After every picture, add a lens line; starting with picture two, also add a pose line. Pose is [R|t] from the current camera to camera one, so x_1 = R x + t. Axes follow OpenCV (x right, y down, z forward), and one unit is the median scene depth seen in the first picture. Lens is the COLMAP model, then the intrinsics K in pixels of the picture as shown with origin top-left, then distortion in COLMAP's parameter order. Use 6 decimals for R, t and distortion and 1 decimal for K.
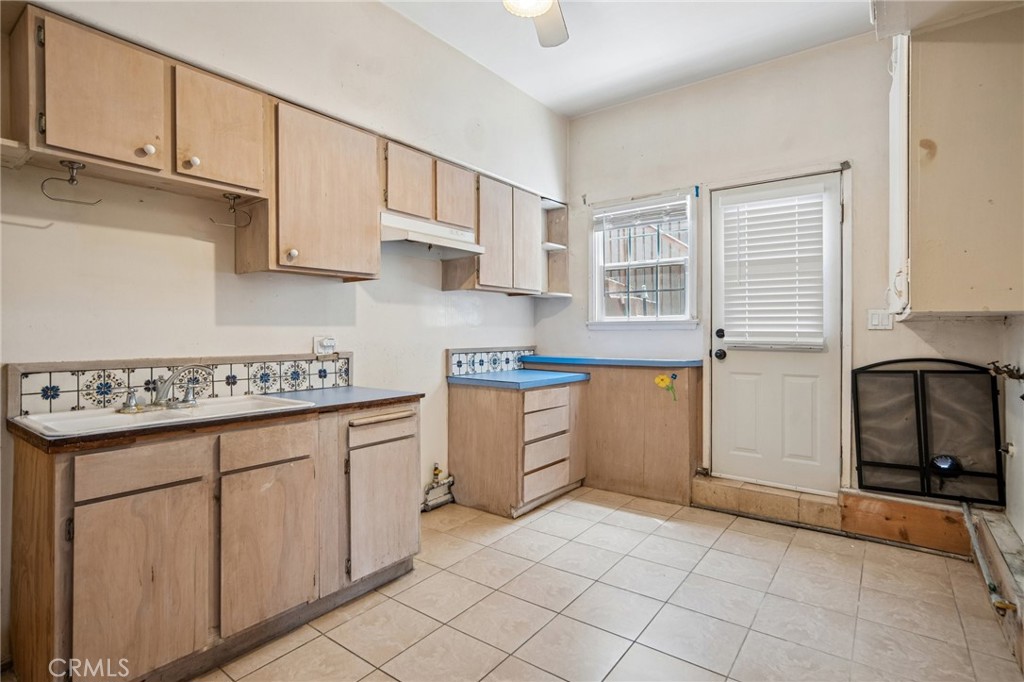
lens RADIAL K [[461.2, 0, 509.7], [0, 461.2, 346.2], [0, 0, 1]] dist [-0.002184, -0.000168]
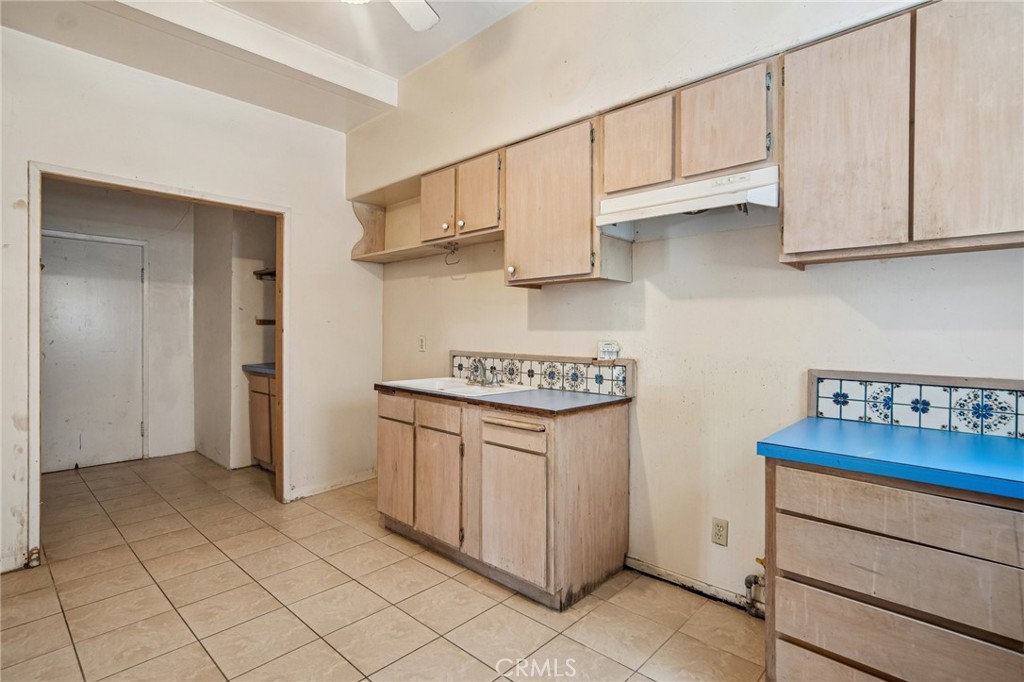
lens RADIAL K [[515.7, 0, 512.0], [0, 515.7, 341.0], [0, 0, 1]] dist [0.002428, 0.000650]
pose [[-0.059176, 0.006030, -0.998229, 0.701748], [-0.048053, 0.998805, 0.008883, -0.021997], [0.997090, 0.048494, -0.058816, 0.880225]]
